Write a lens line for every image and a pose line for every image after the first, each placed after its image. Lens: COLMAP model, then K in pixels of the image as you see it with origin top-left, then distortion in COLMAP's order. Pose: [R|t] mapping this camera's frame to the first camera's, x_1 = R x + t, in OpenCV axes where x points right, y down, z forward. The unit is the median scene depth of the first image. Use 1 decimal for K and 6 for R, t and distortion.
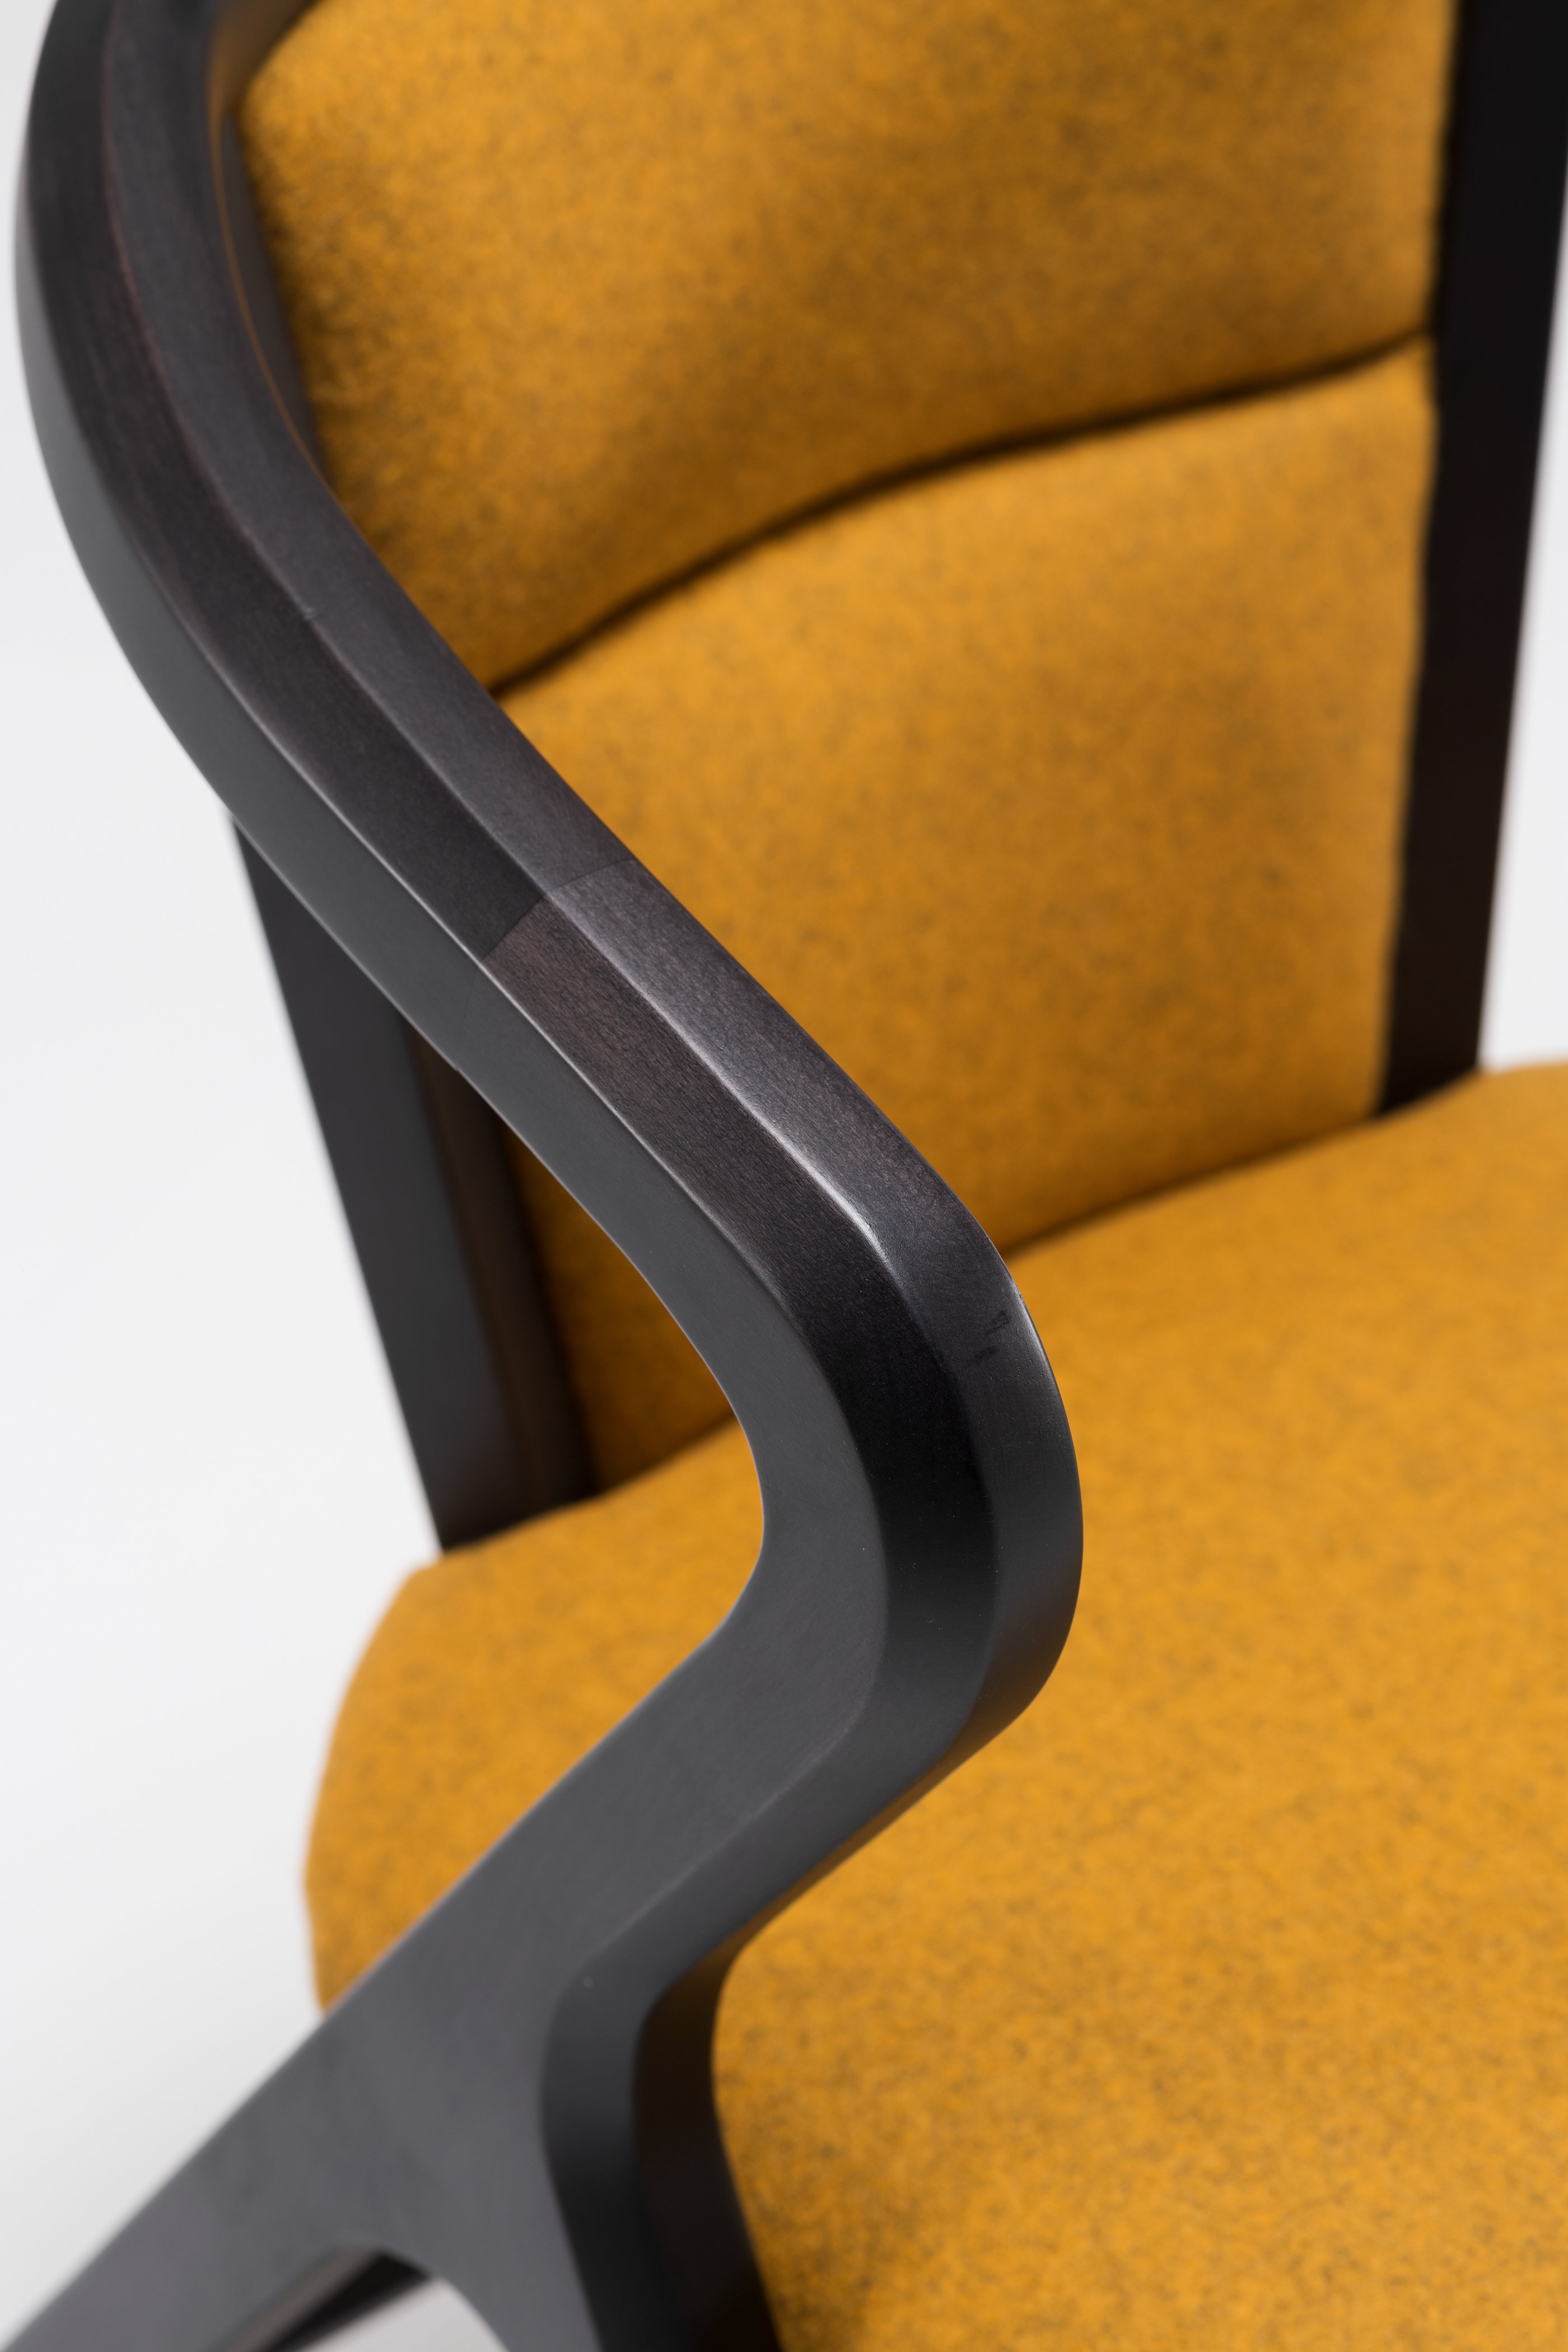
lens RADIAL K [[5905.7, 0, 773.2], [0, 5905.7, 1172.4], [0, 0, 1]] dist [0.051686, 0.000000]
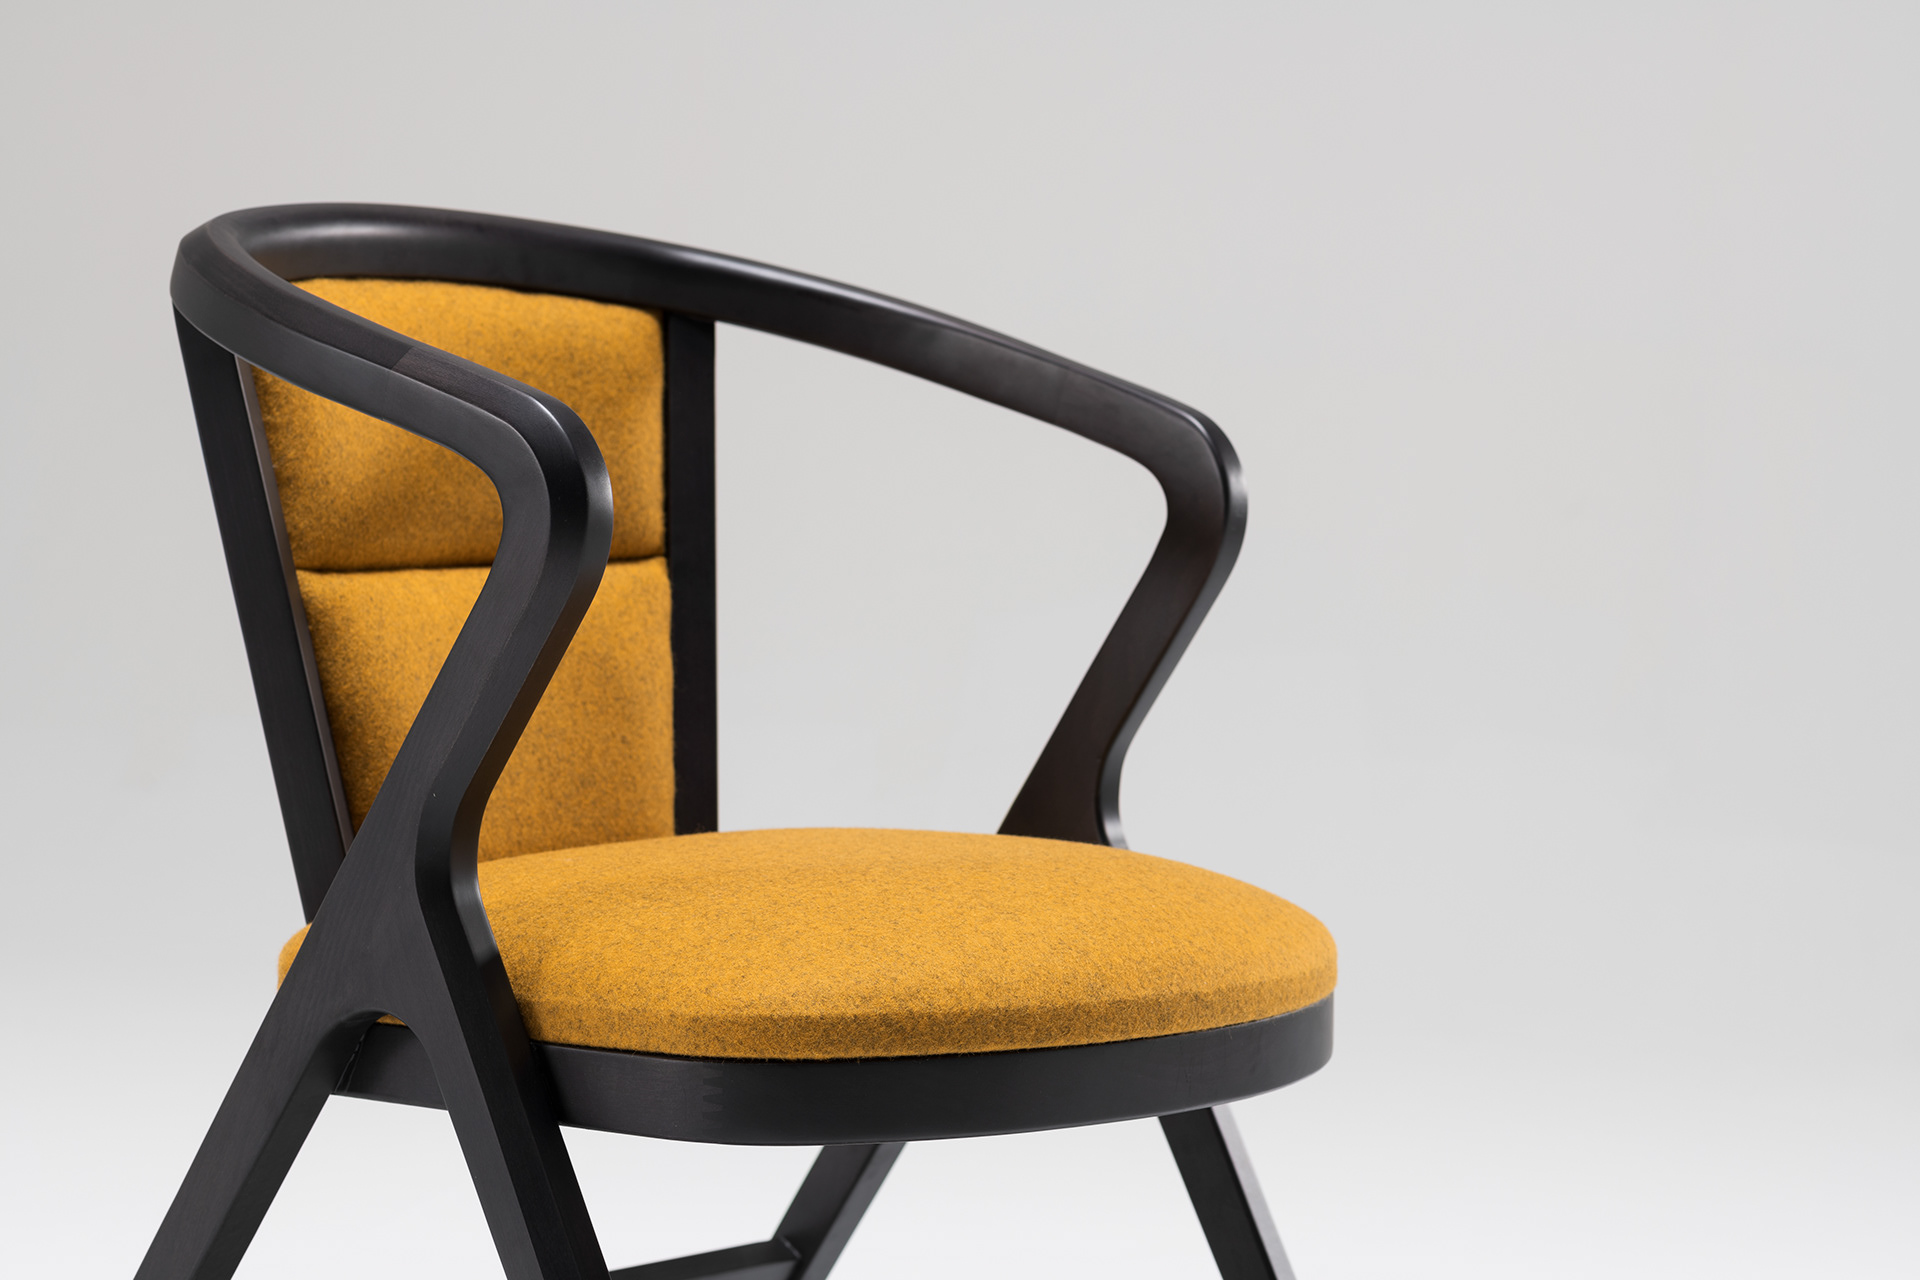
lens RADIAL K [[4821.0, 0, 960.2], [0, 4821.0, 638.1], [0, 0, 1]] dist [0.051686, 0.000000]
pose [[0.976724, -0.027416, 0.212740, -0.224230], [0.134253, 0.851652, -0.506620, 1.041430], [-0.167291, 0.523389, 0.835510, -0.779906]]
